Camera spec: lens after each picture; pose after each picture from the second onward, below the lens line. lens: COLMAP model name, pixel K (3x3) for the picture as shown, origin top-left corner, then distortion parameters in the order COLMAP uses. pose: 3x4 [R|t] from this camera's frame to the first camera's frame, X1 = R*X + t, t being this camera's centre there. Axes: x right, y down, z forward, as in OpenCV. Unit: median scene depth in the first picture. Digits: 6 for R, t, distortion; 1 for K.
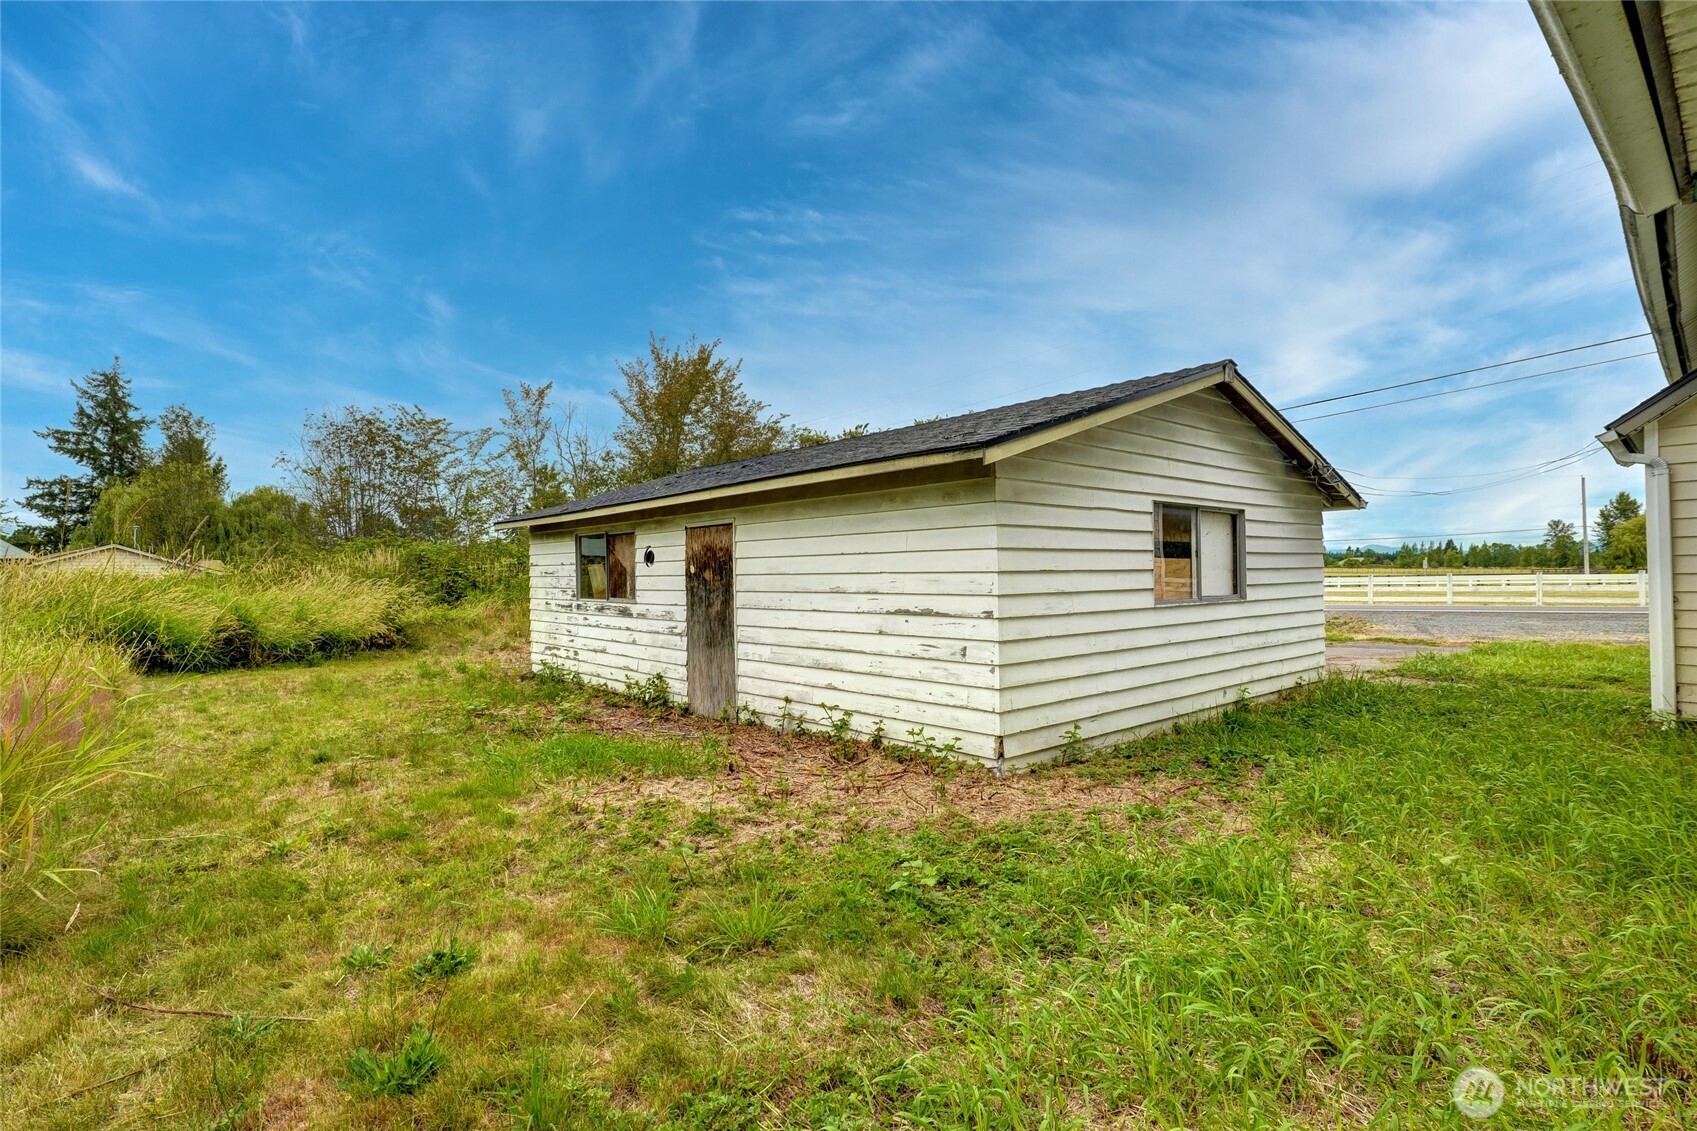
lens RADIAL K [[836.9, 0, 848.5], [0, 836.9, 565.5], [0, 0, 1]] dist [0.000682, 0.000015]
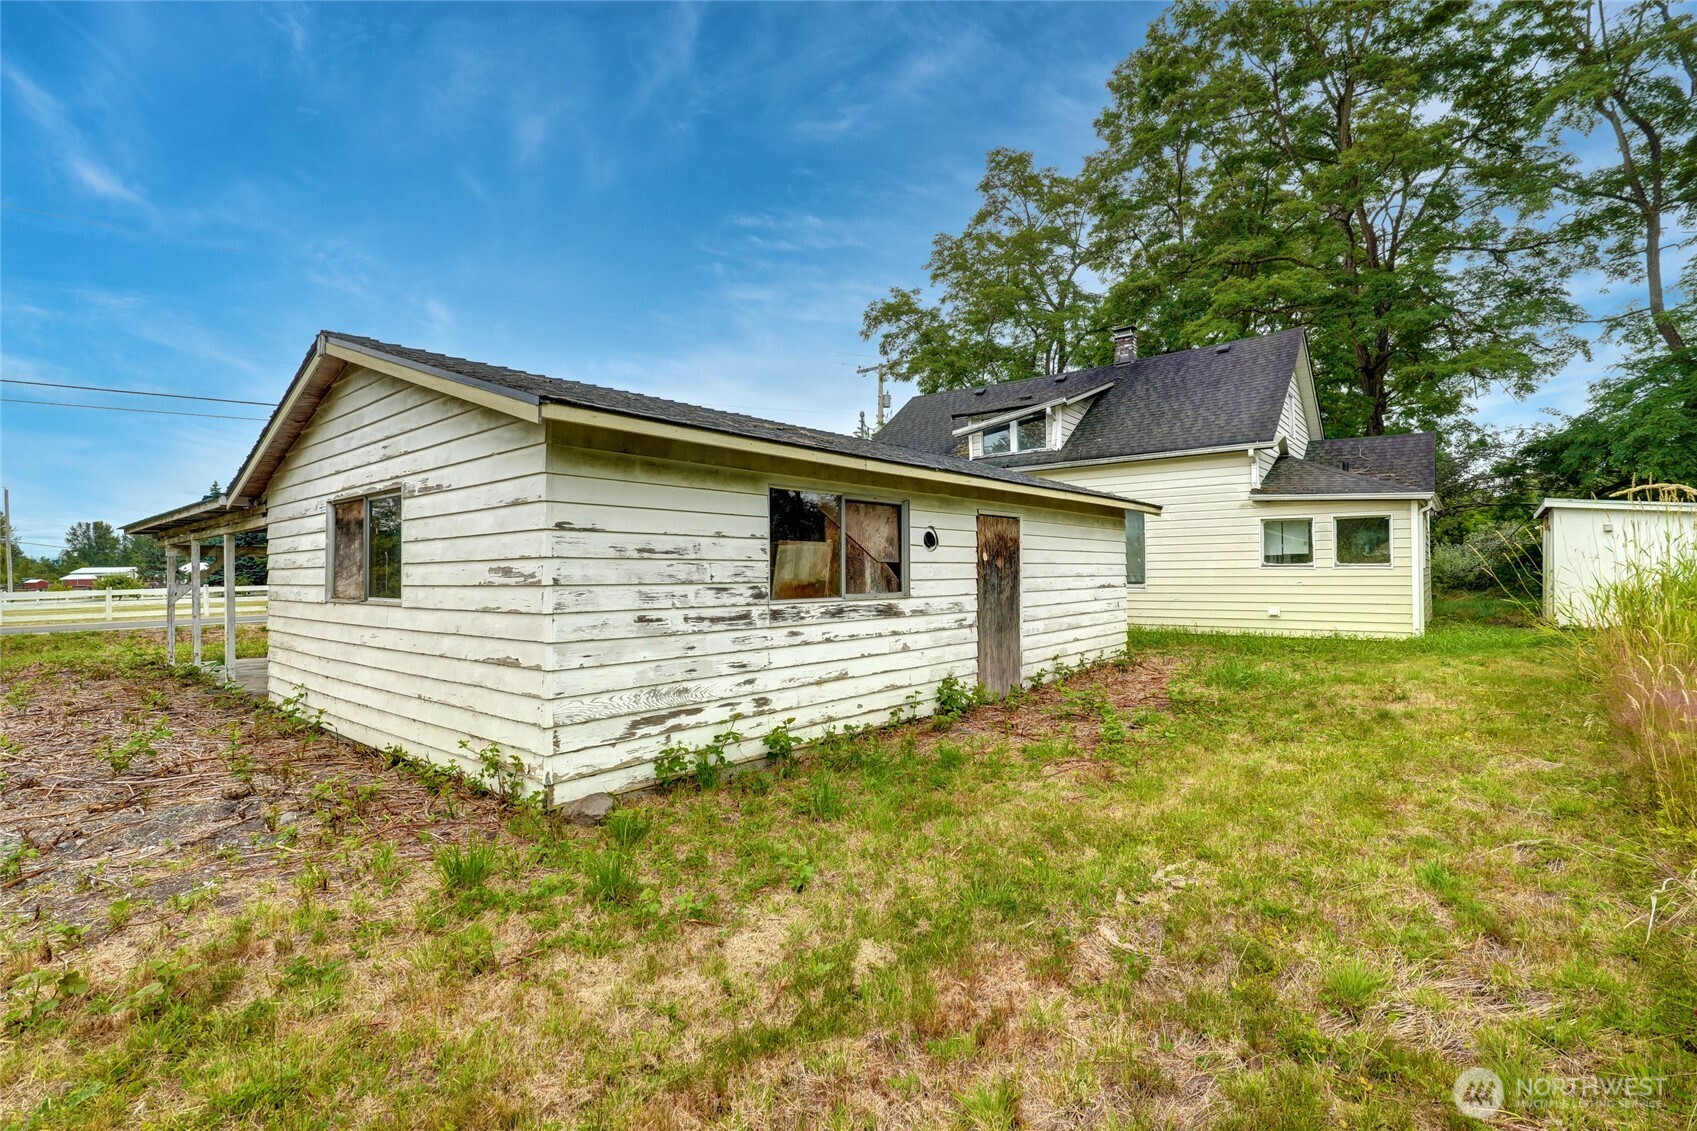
lens RADIAL K [[752.8, 0, 848.5], [0, 752.8, 565.5], [0, 0, 1]] dist [-0.000361, -0.000002]
pose [[-0.149092, 0.016917, 0.988679, -1.019752], [-0.005214, 0.999826, -0.017894, 0.030791], [-0.988810, -0.007822, -0.148978, 1.266457]]
